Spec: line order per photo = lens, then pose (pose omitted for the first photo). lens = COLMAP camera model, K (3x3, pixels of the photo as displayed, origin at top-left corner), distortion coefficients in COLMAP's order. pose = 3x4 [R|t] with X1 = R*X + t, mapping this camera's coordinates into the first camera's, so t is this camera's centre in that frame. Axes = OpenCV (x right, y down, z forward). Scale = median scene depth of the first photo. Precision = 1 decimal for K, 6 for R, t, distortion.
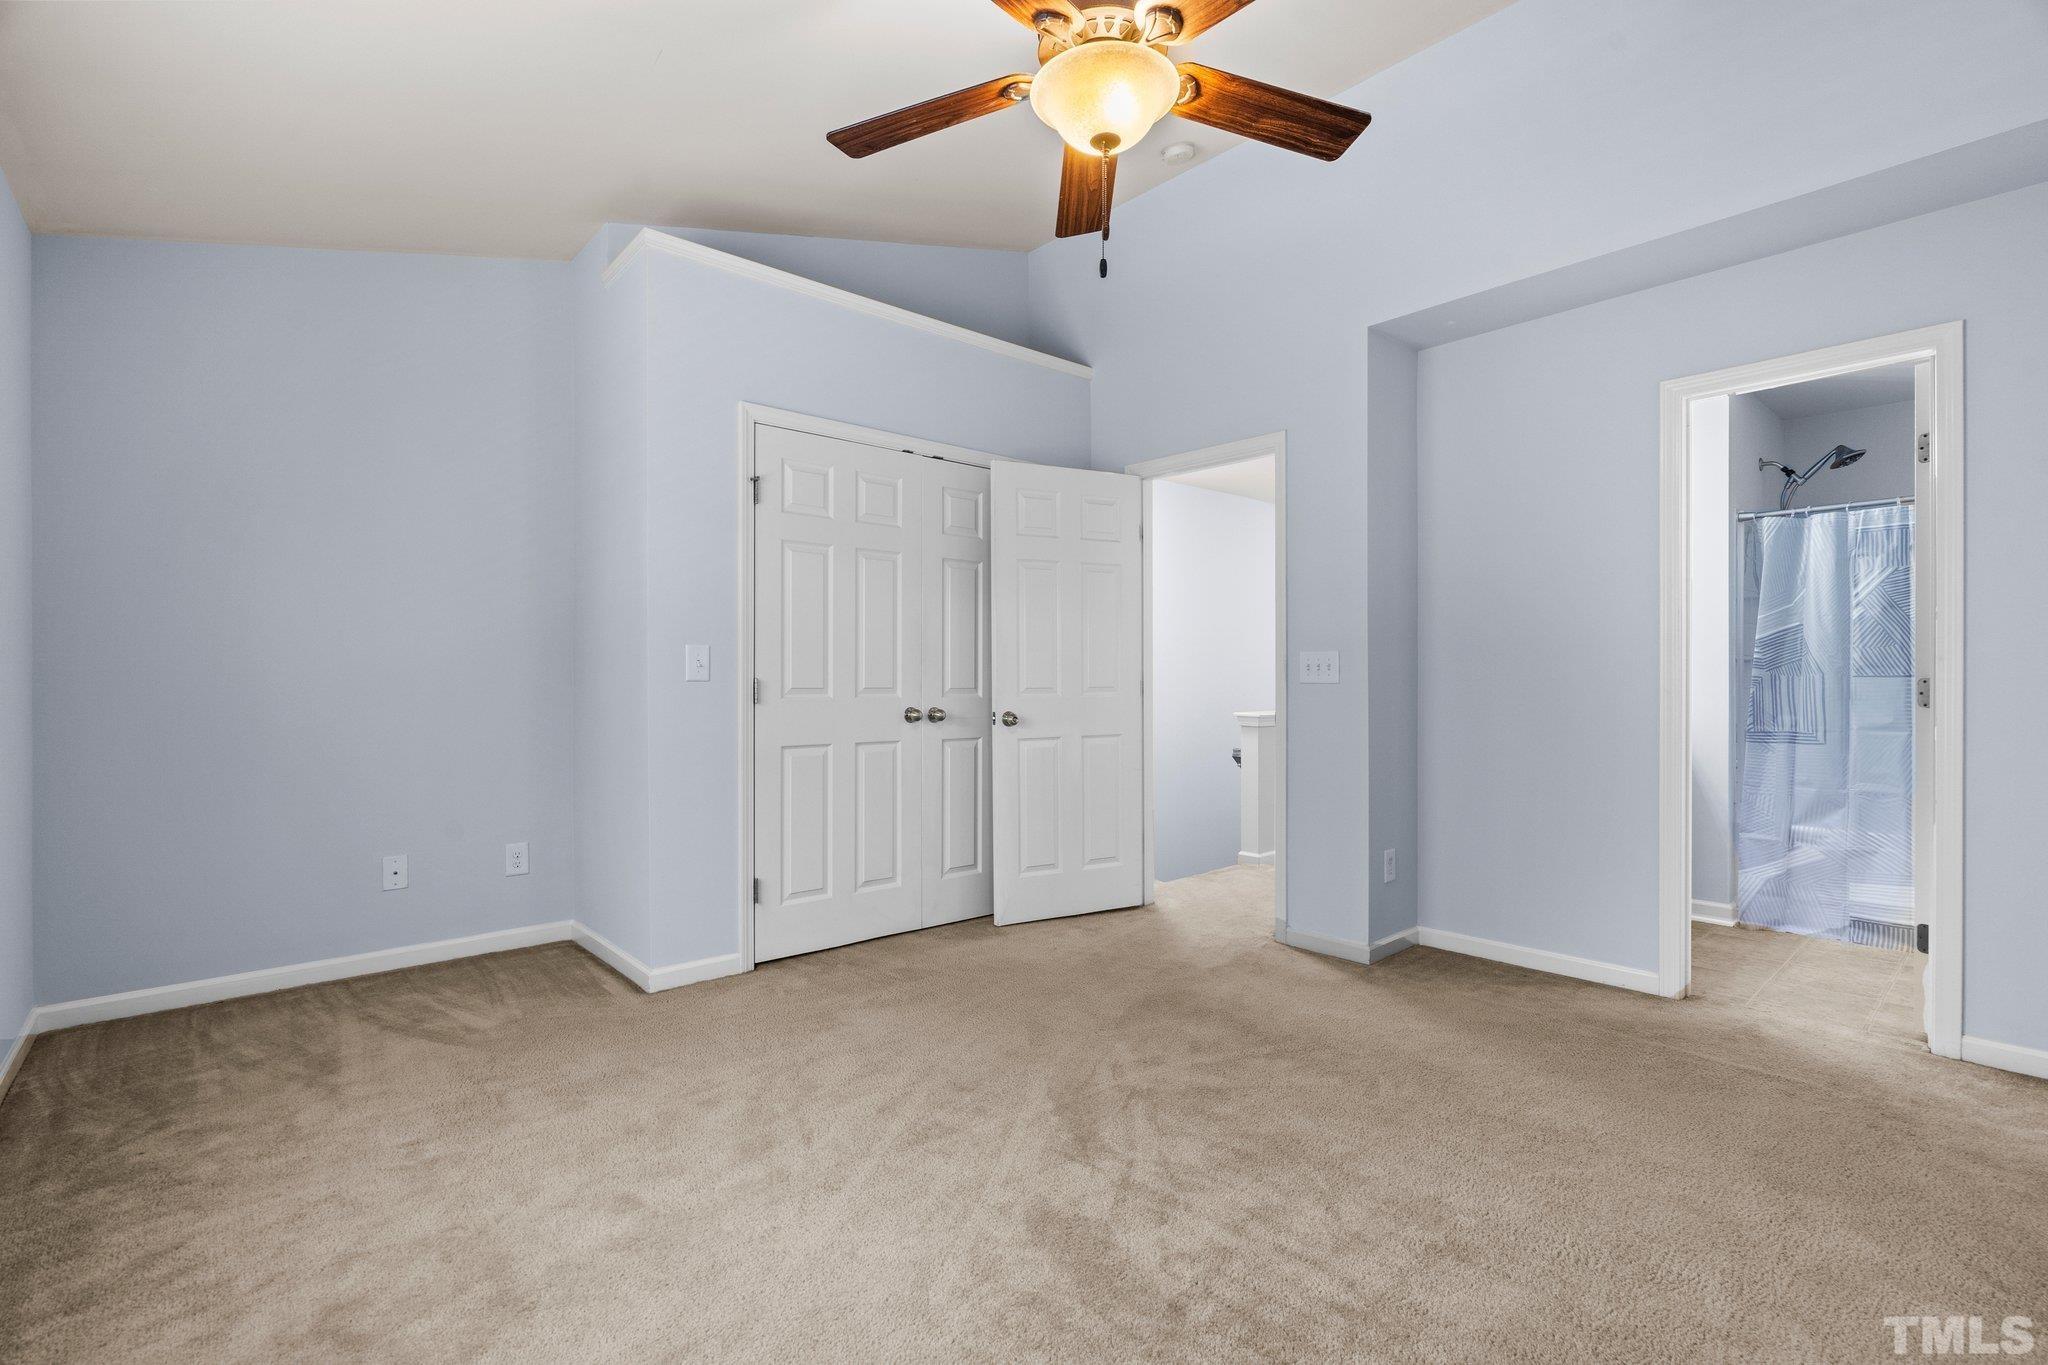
lens RADIAL K [[951.8, 0, 1019.0], [0, 951.8, 681.2], [0, 0, 1]] dist [0.011360, -0.000048]
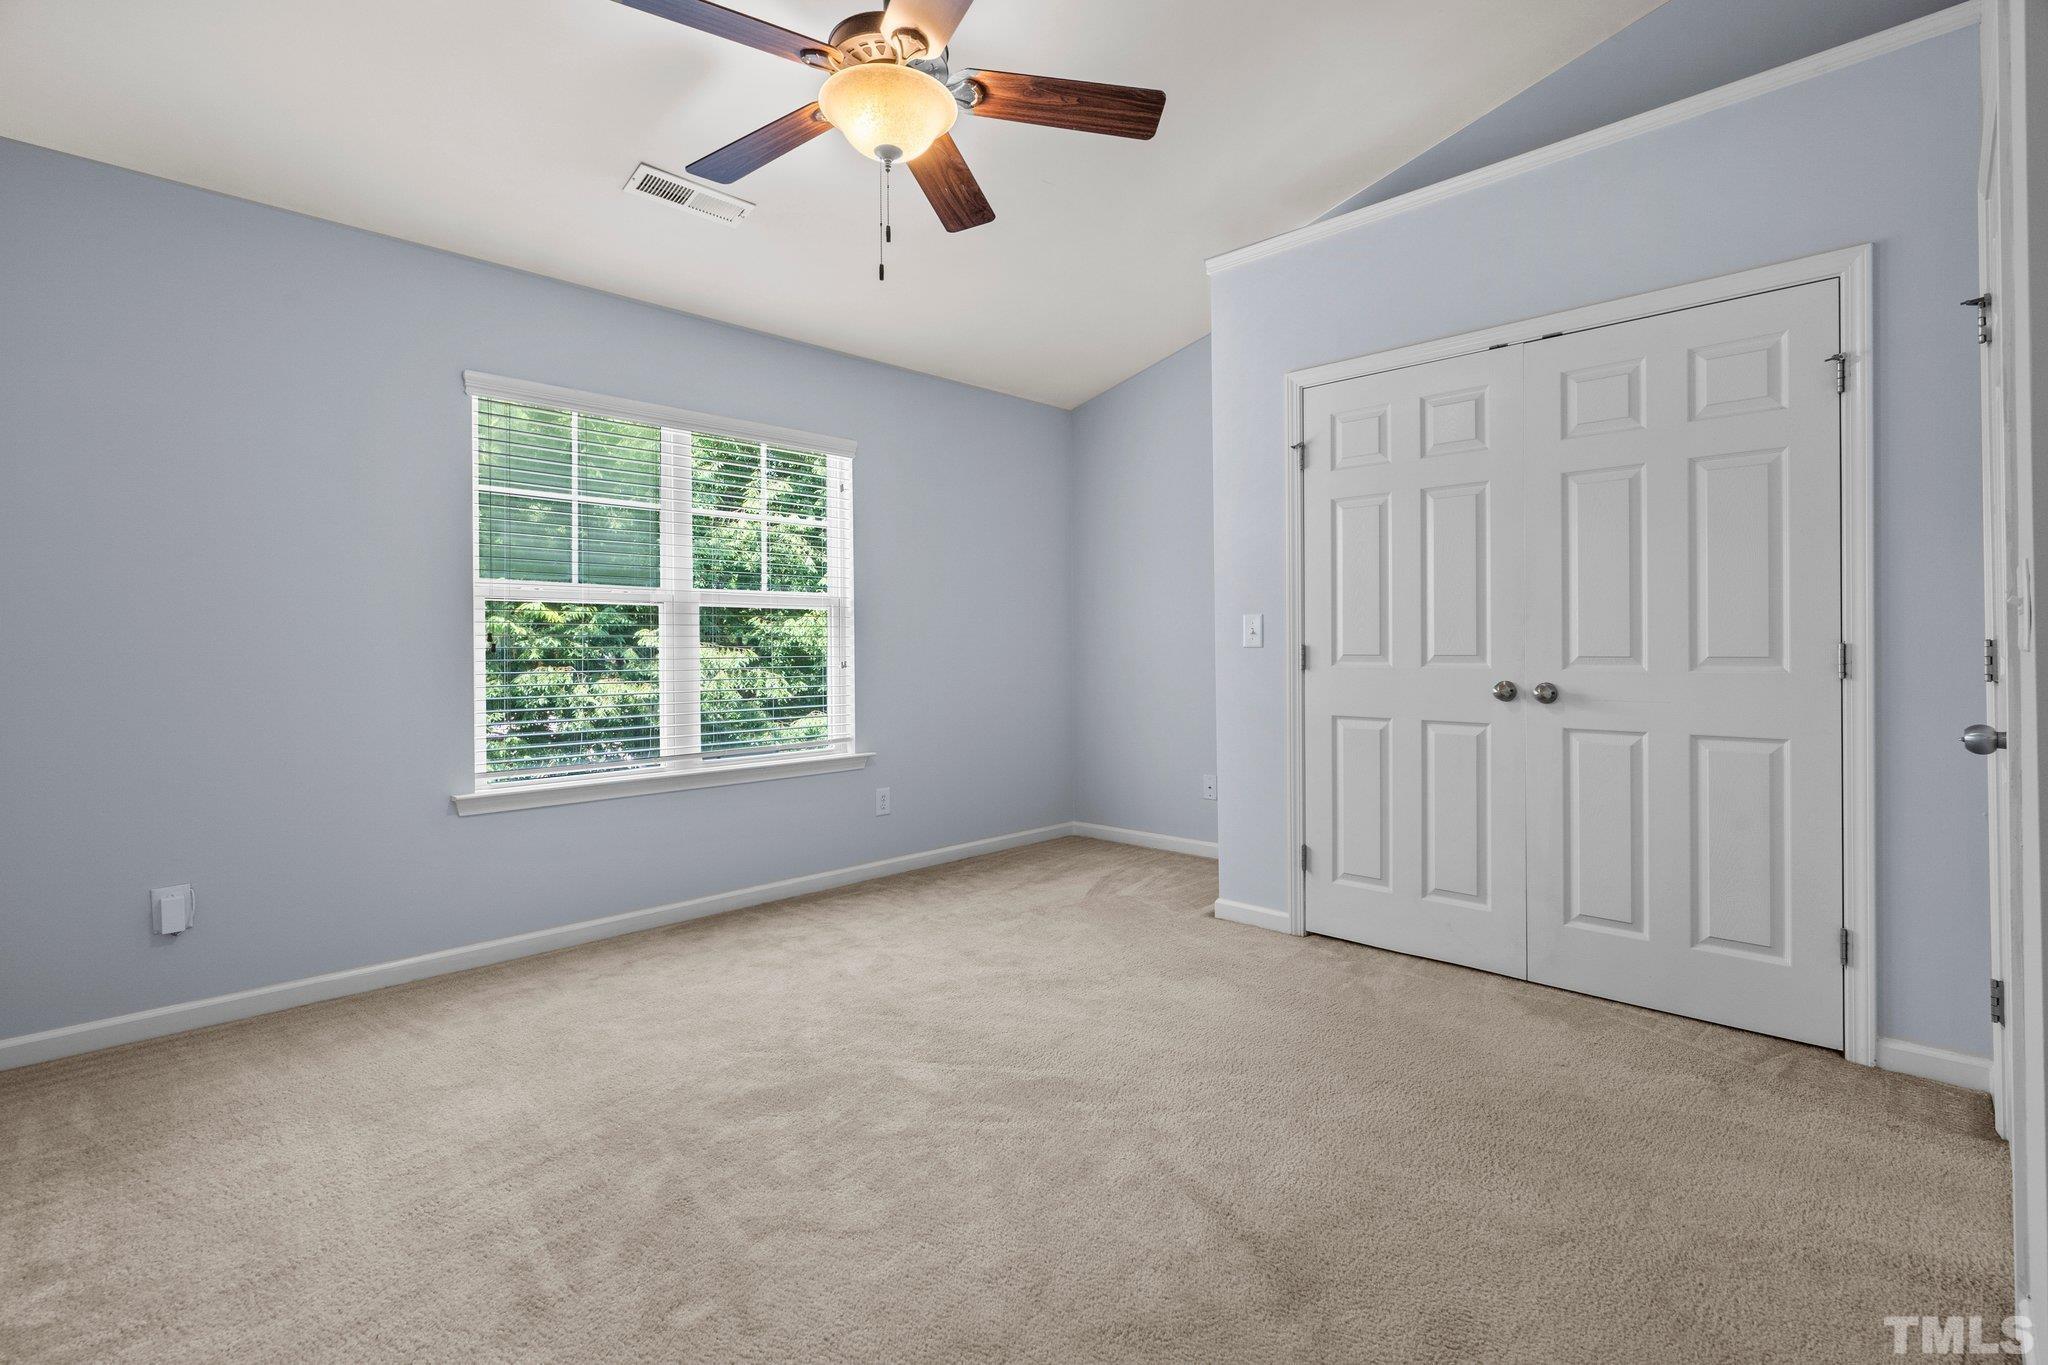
lens RADIAL K [[951.8, 0, 1028.7], [0, 951.8, 653.2], [0, 0, 1]] dist [0.011360, -0.000048]
pose [[0.081485, 0.000113, -0.996675, 0.685481], [-0.001046, 0.999999, 0.000028, 0.006188], [0.996674, 0.001040, 0.081485, 0.623752]]
